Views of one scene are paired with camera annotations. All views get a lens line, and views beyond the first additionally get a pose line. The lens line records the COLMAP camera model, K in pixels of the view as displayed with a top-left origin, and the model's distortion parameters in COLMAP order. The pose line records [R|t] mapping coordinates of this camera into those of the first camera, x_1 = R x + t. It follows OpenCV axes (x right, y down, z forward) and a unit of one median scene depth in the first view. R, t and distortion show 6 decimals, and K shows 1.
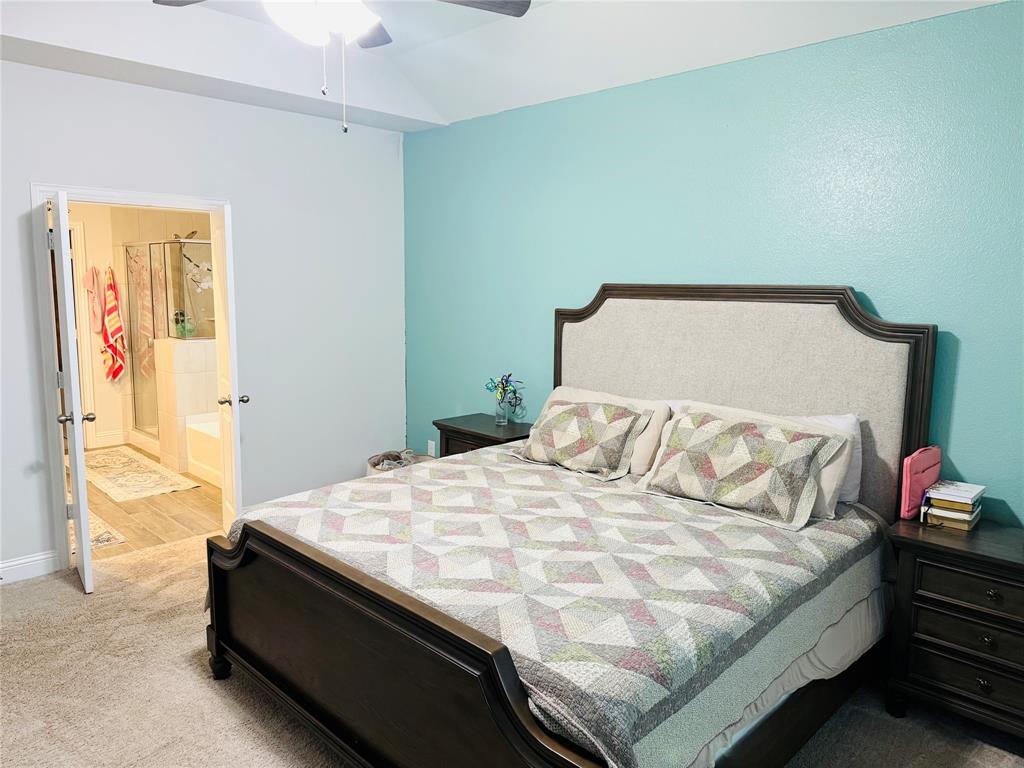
lens RADIAL K [[721.7, 0, 512.0], [0, 721.7, 384.0], [0, 0, 1]] dist [0.000178, -0.003705]
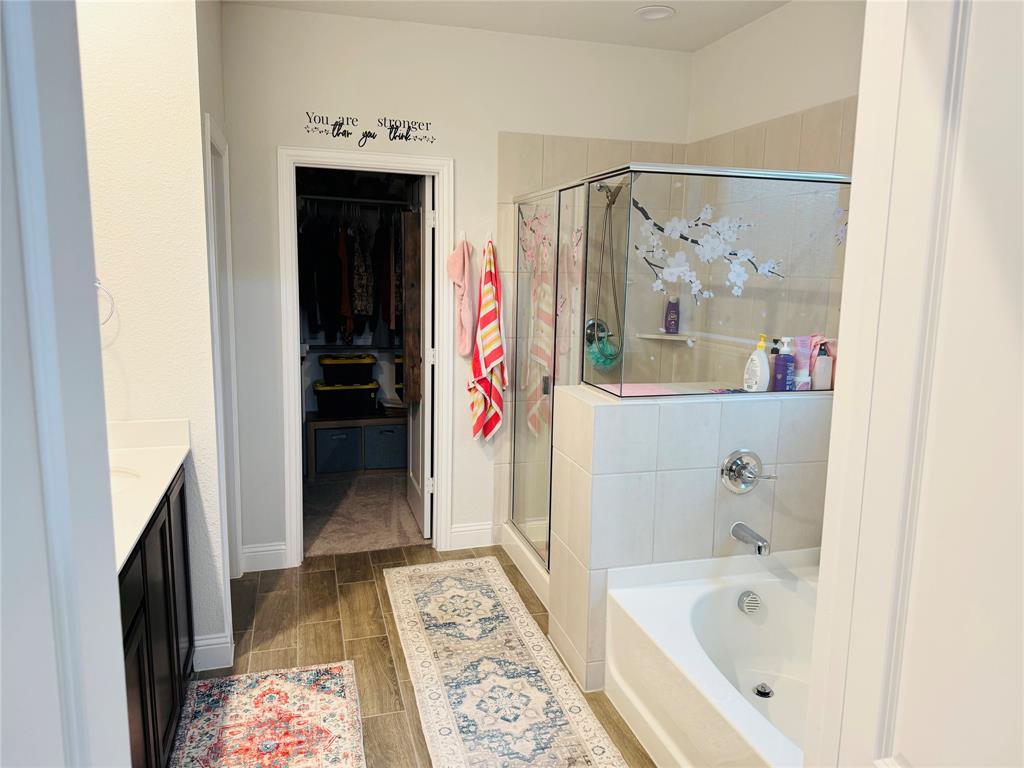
lens RADIAL K [[721.7, 0, 512.0], [0, 721.7, 384.0], [0, 0, 1]] dist [0.000178, -0.003705]
pose [[0.876285, 0.075159, -0.475895, -0.264659], [-0.070486, 0.997128, 0.027690, -0.067459], [0.476609, 0.009279, 0.879066, 0.509874]]
